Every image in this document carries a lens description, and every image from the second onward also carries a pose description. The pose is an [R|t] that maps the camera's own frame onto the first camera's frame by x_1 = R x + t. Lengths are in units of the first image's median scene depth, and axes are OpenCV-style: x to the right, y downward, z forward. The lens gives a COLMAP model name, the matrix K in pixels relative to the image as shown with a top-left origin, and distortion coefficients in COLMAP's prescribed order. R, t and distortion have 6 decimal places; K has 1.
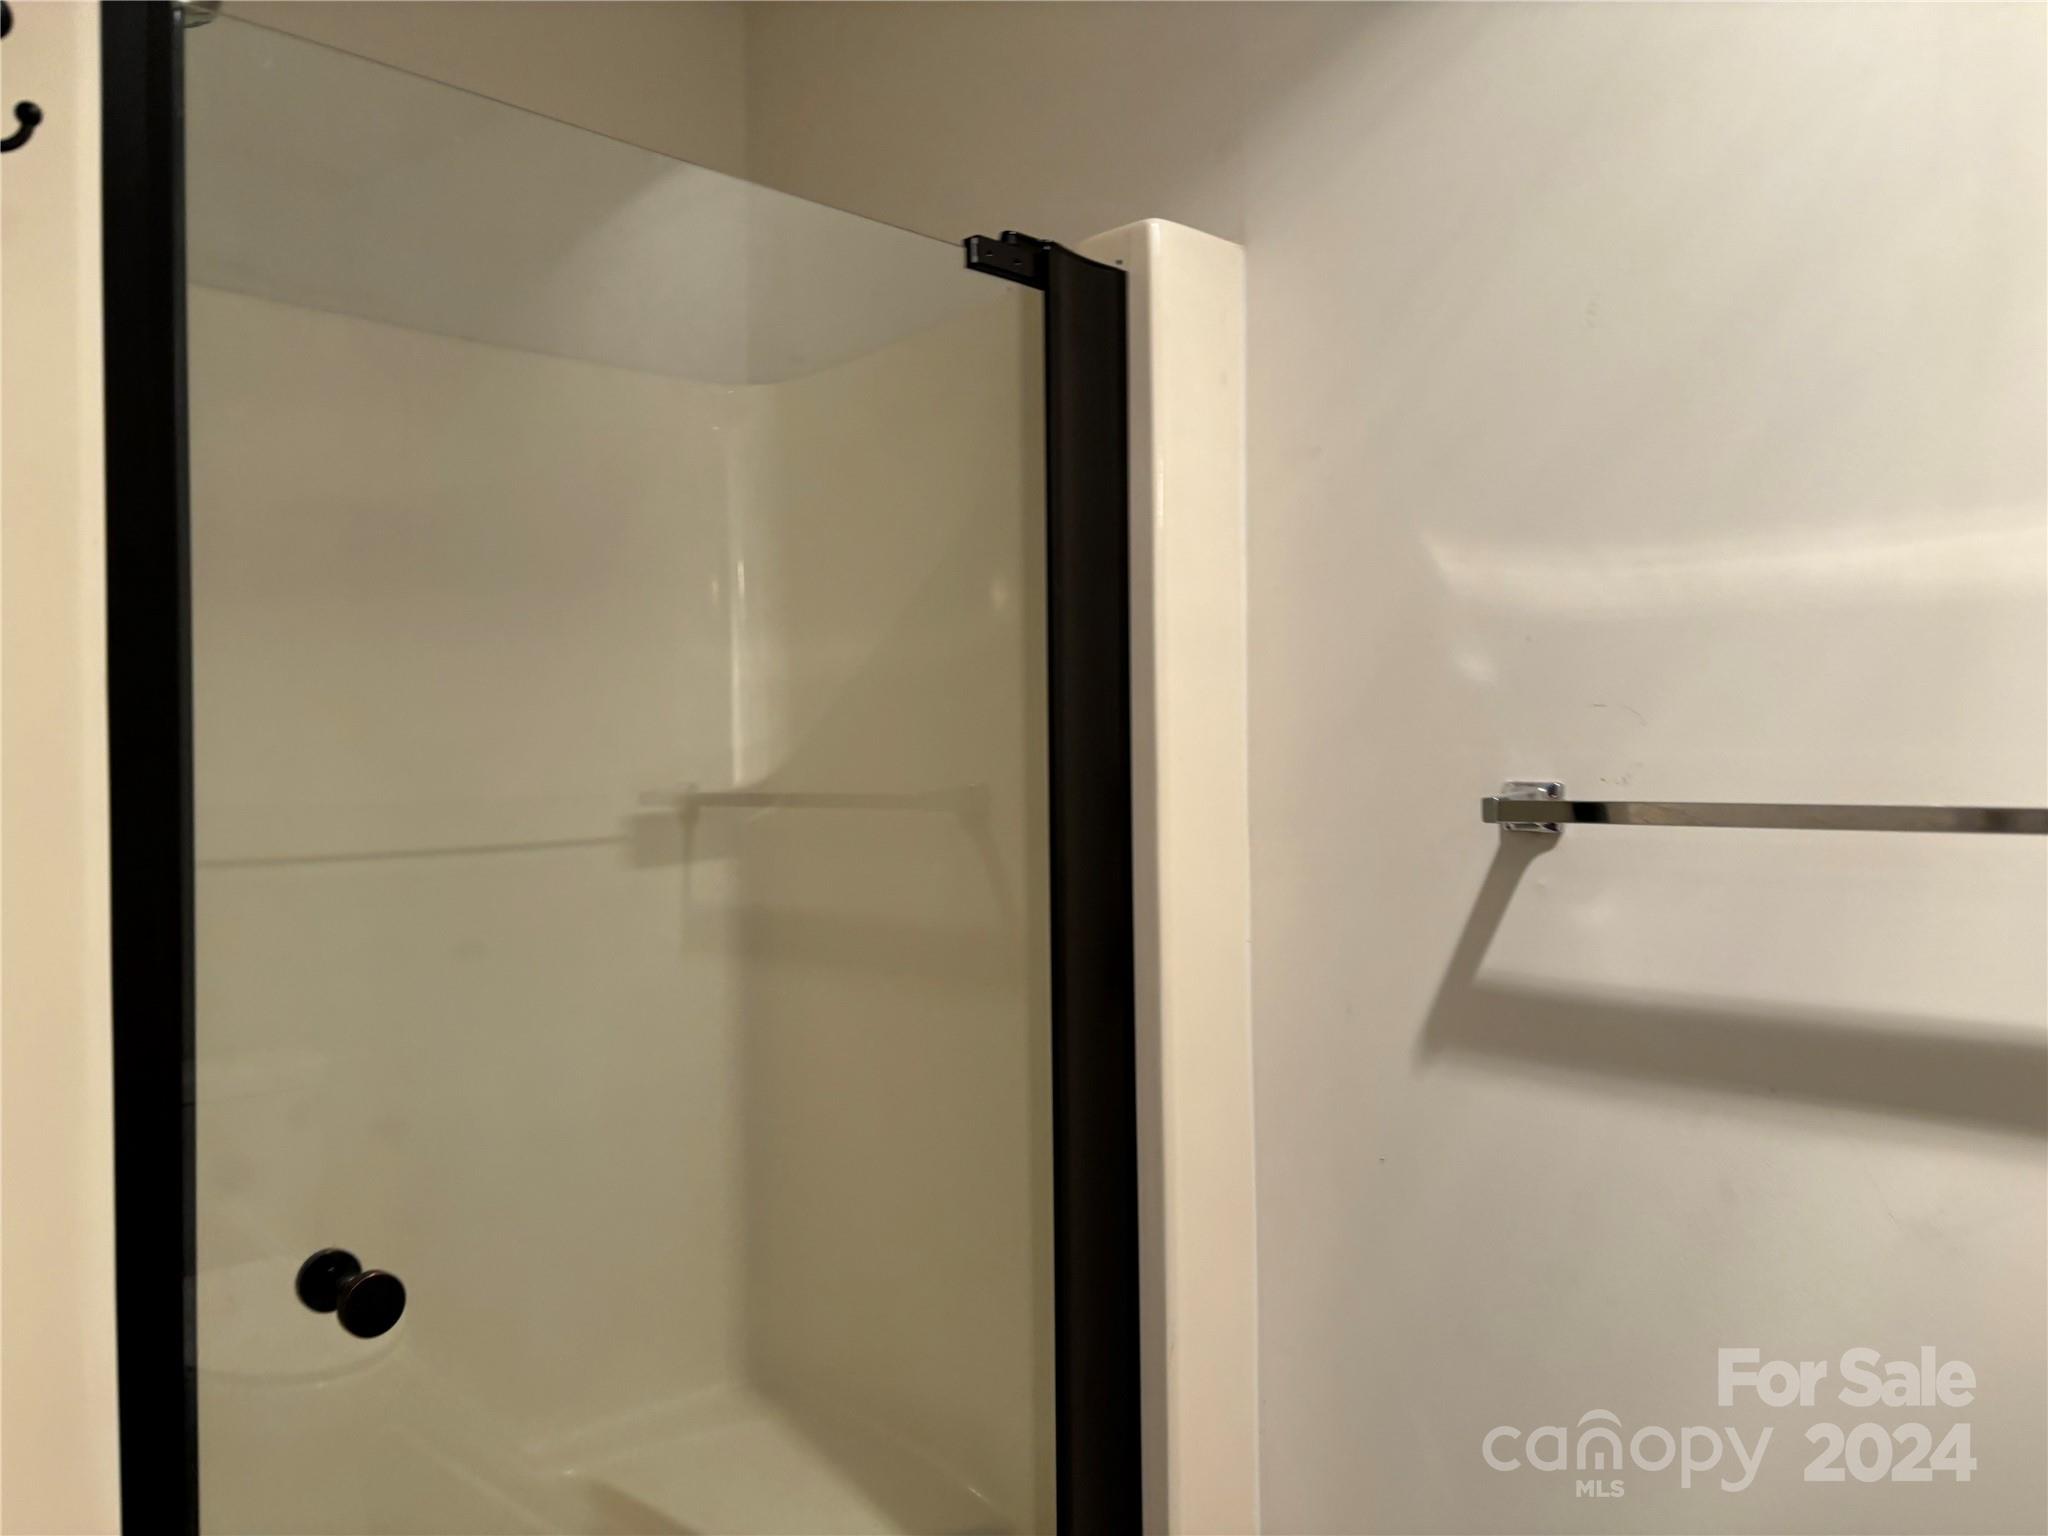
lens RADIAL K [[1560.5, 0, 1022.2], [0, 1560.5, 762.1], [0, 0, 1]] dist [0.046341, -0.047213]
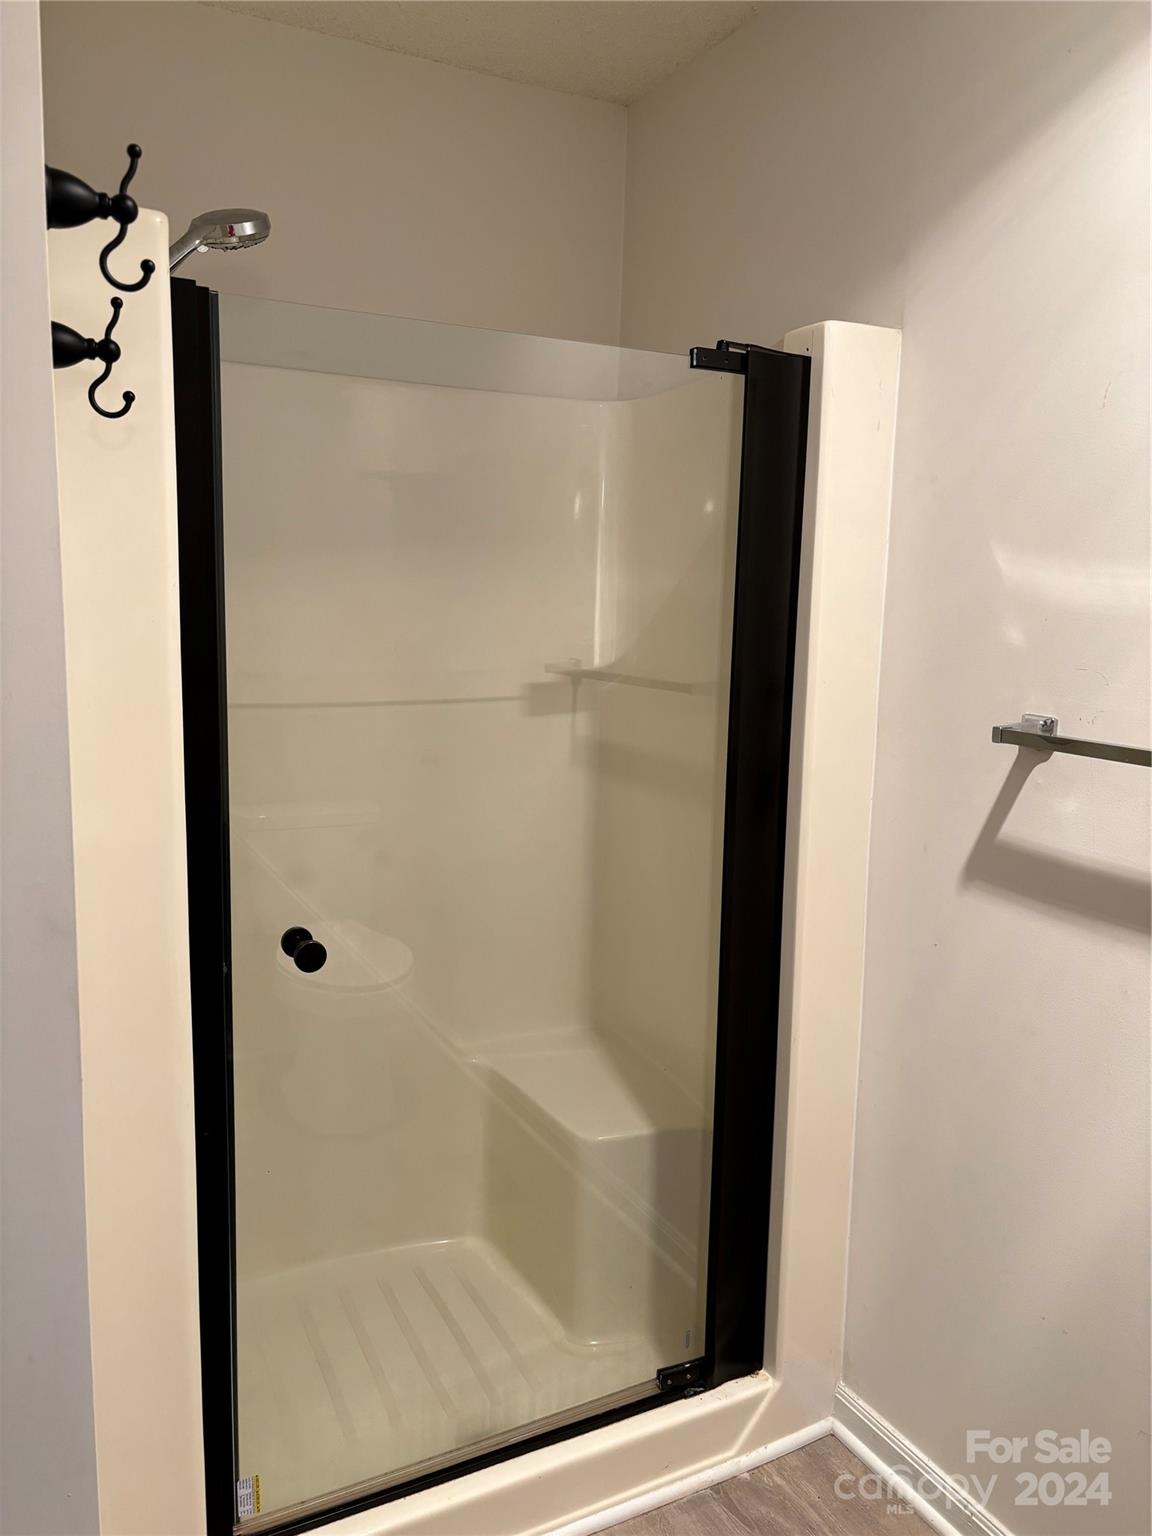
lens RADIAL K [[1170.4, 0, 576.6], [0, 1170.4, 769.6], [0, 0, 1]] dist [0.046341, -0.047213]
pose [[0.953503, 0.074210, -0.292106, 0.214841], [-0.030081, 0.987805, 0.152763, -0.087579], [0.299880, -0.136873, 0.944107, -0.192063]]
